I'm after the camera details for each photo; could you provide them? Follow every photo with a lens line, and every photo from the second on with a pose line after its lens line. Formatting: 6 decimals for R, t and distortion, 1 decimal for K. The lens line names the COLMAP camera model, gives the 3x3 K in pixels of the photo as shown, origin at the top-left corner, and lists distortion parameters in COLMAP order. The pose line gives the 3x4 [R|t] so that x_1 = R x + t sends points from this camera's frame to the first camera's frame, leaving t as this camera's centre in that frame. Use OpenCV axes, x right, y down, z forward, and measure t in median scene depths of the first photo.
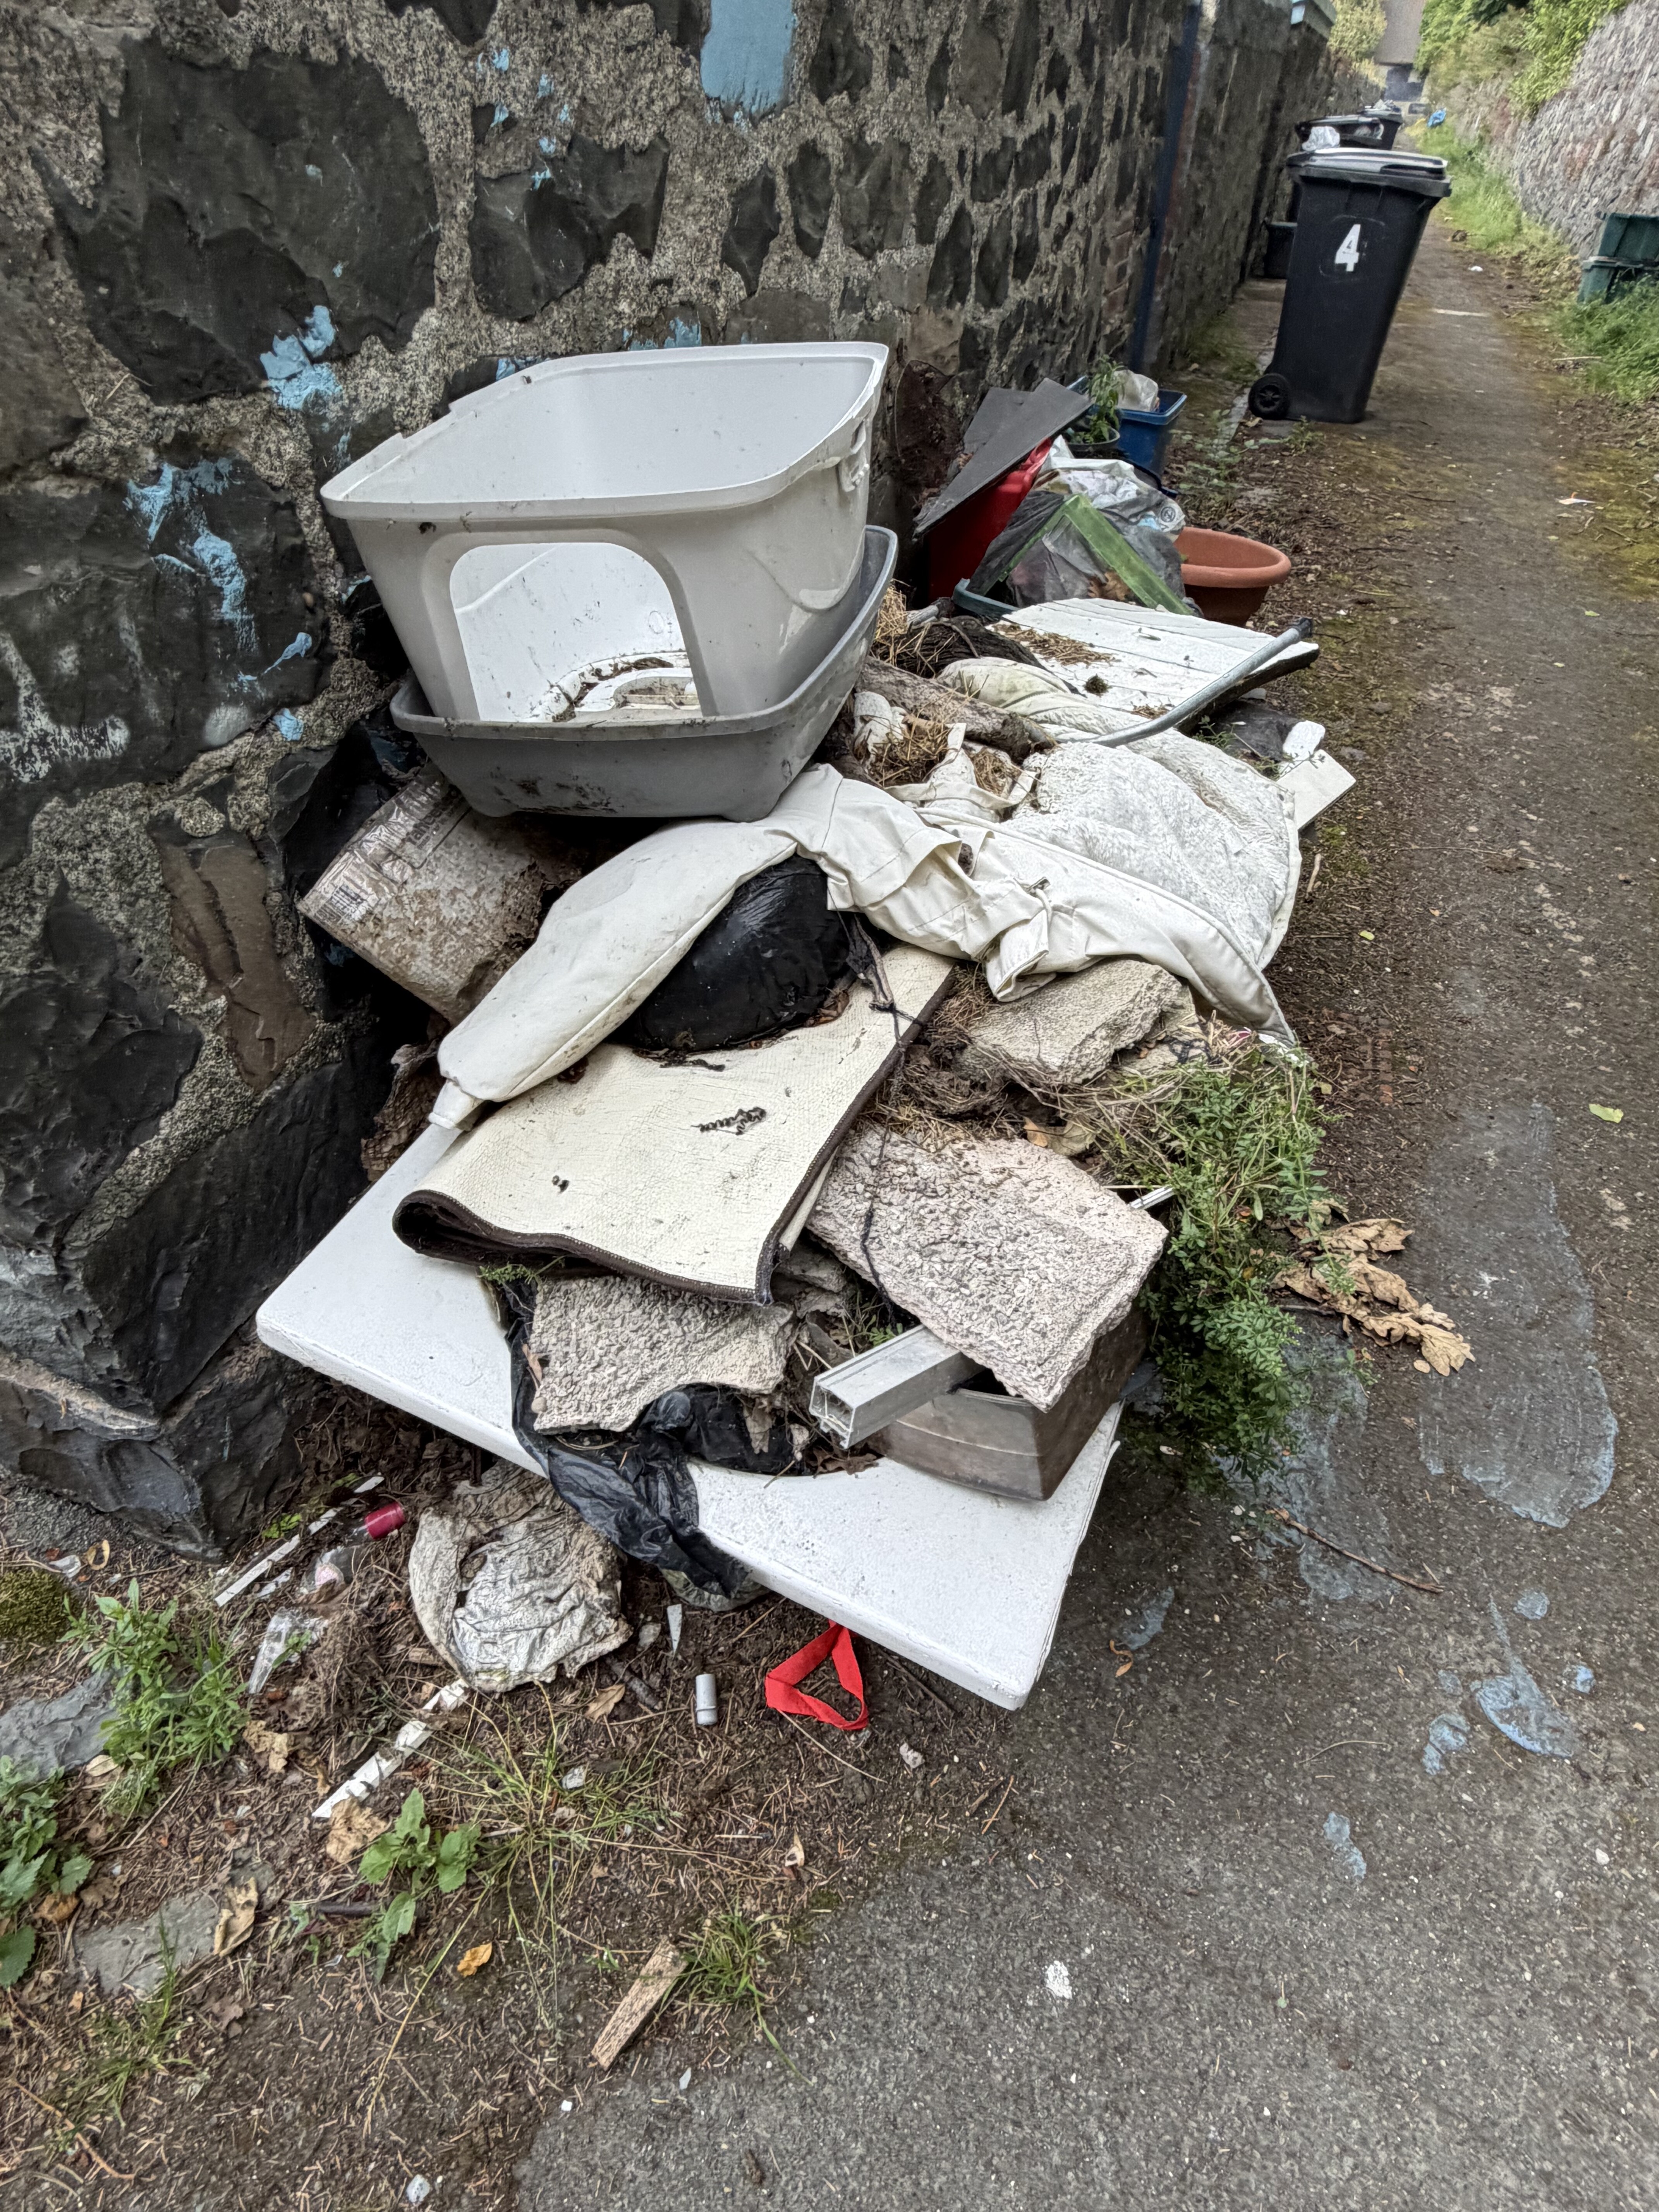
lens RADIAL K [[1229.7, 0, 837.6], [0, 1229.7, 1110.4], [0, 0, 1]] dist [-0.000566, -0.001335]
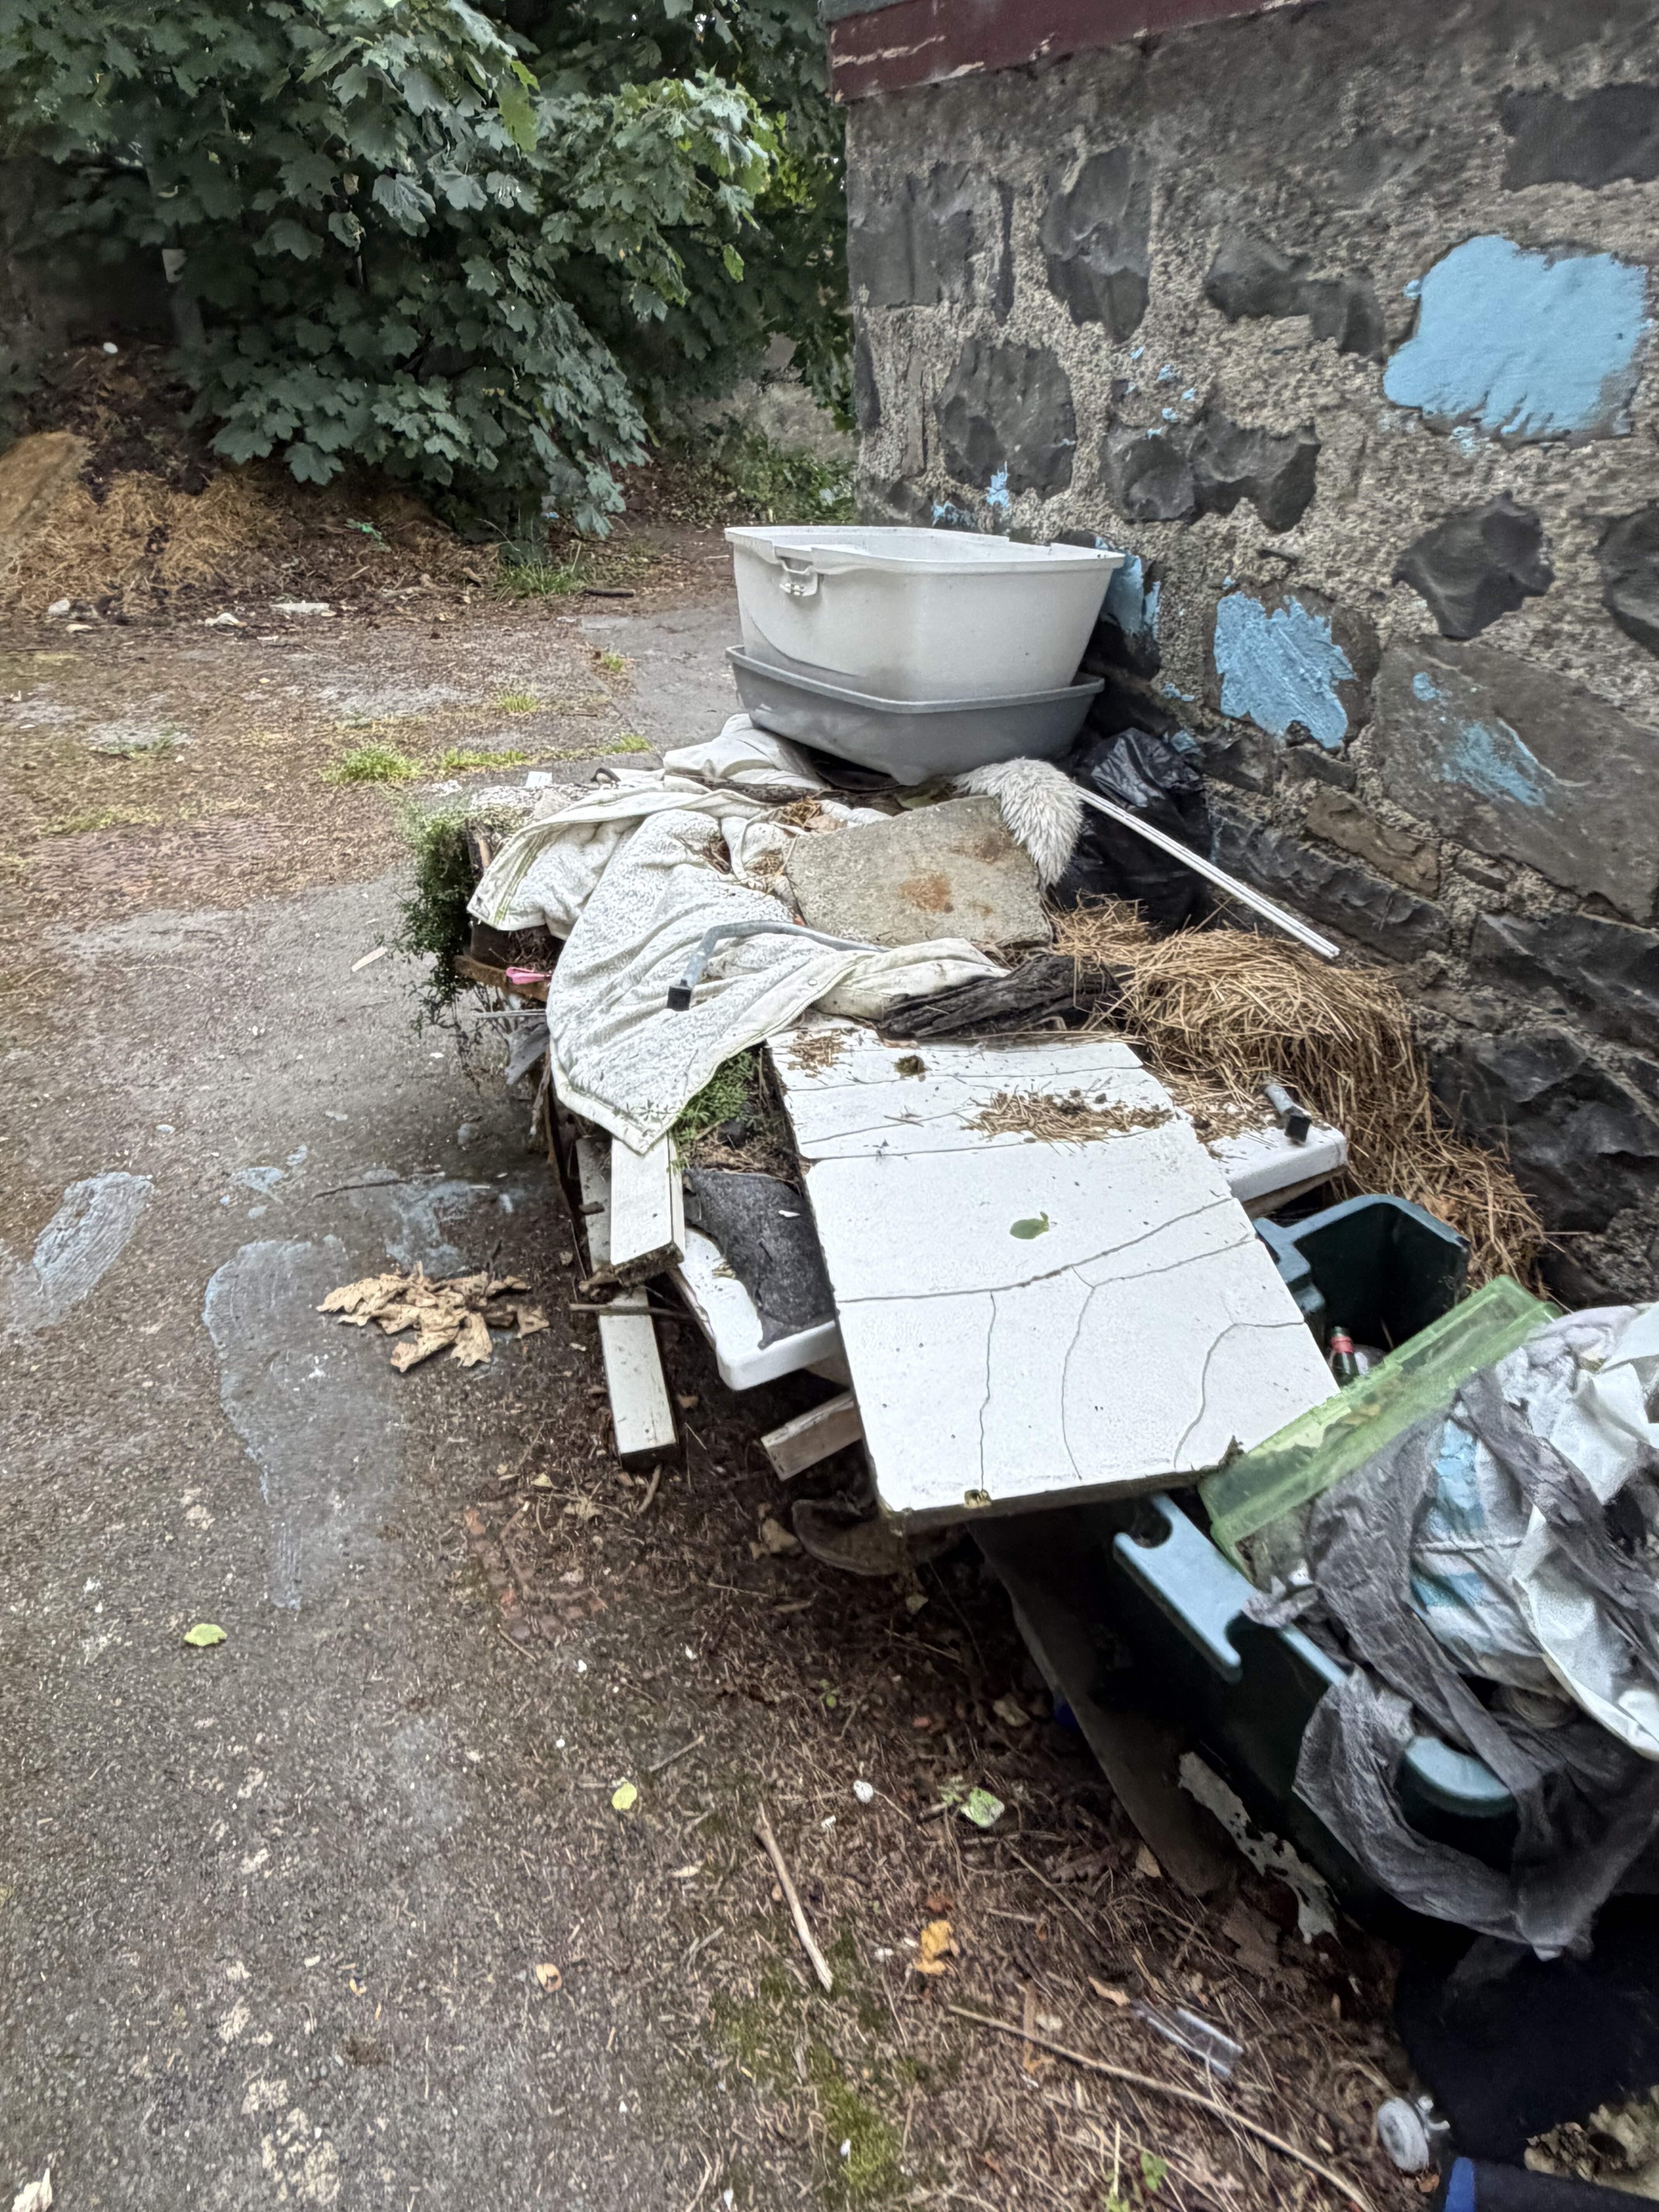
lens RADIAL K [[1475.6, 0, 833.3], [0, 1475.6, 1108.2], [0, 0, 1]] dist [-0.002423, 0.004298]
pose [[-0.705383, 0.354533, -0.613793, 1.057670], [-0.450421, 0.444432, 0.774340, -1.320972], [0.547318, 0.822671, -0.153806, 1.450343]]
